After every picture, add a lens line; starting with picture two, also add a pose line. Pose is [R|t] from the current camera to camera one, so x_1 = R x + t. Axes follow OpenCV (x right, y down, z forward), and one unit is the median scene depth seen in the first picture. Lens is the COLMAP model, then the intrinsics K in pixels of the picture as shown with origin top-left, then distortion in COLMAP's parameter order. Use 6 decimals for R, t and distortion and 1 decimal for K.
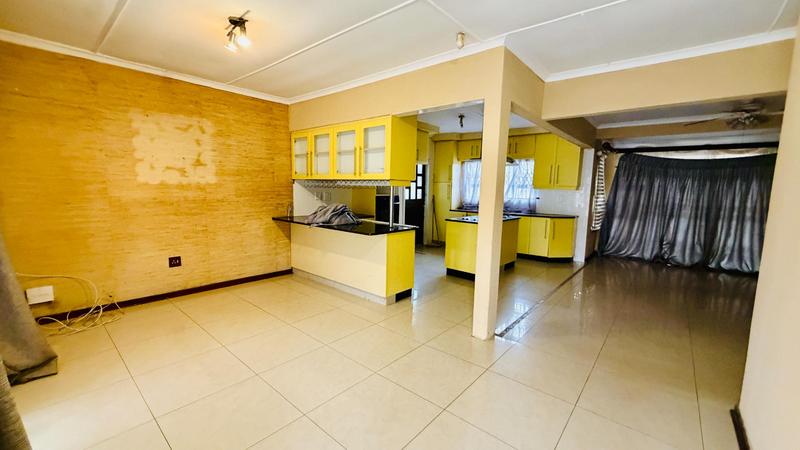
lens RADIAL K [[317.8, 0, 396.2], [0, 317.8, 224.7], [0, 0, 1]] dist [0.000574, -0.000388]
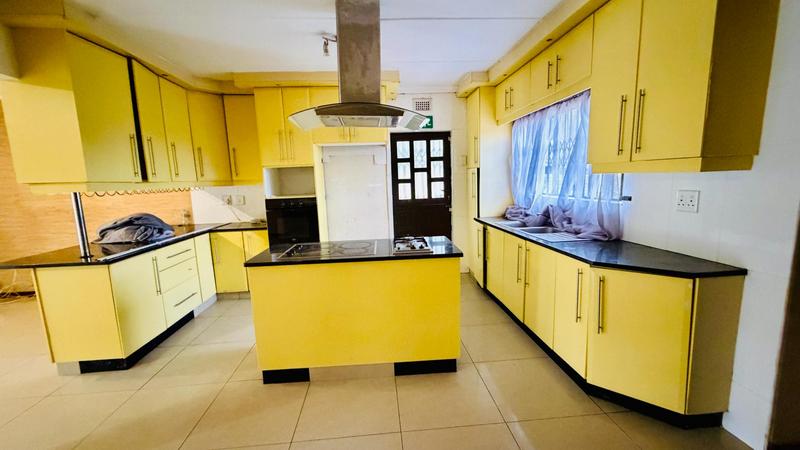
lens RADIAL K [[317.8, 0, 398.2], [0, 317.8, 224.9], [0, 0, 1]] dist [0.000574, -0.000388]
pose [[0.709221, 0.056113, -0.702749, 0.762919], [-0.033725, 0.998387, 0.045684, -0.091637], [0.704179, -0.008700, 0.709969, 0.853963]]
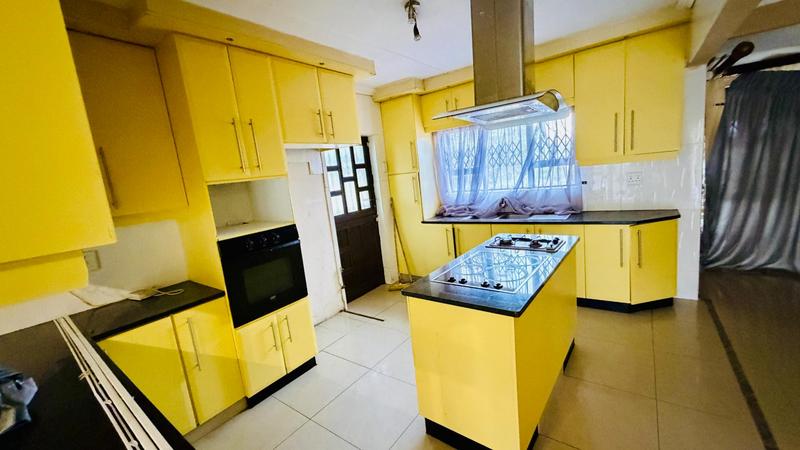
lens RADIAL K [[317.8, 0, 395.8], [0, 317.8, 224.4], [0, 0, 1]] dist [0.000574, -0.000388]
pose [[0.989291, -0.138067, 0.047341, 0.158142], [0.136080, 0.989767, 0.042929, -0.118442], [-0.052784, -0.036027, 0.997956, 0.732686]]
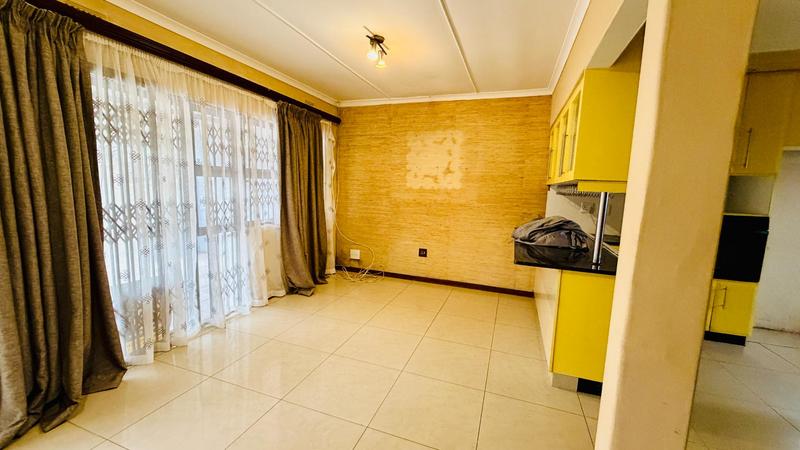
lens RADIAL K [[317.8, 0, 401.0], [0, 317.8, 225.7], [0, 0, 1]] dist [0.000574, -0.000388]
pose [[0.365874, 0.105062, -0.924715, 0.330701], [-0.137262, 0.988833, 0.058038, -0.038270], [0.920486, 0.105694, 0.376210, 0.385677]]
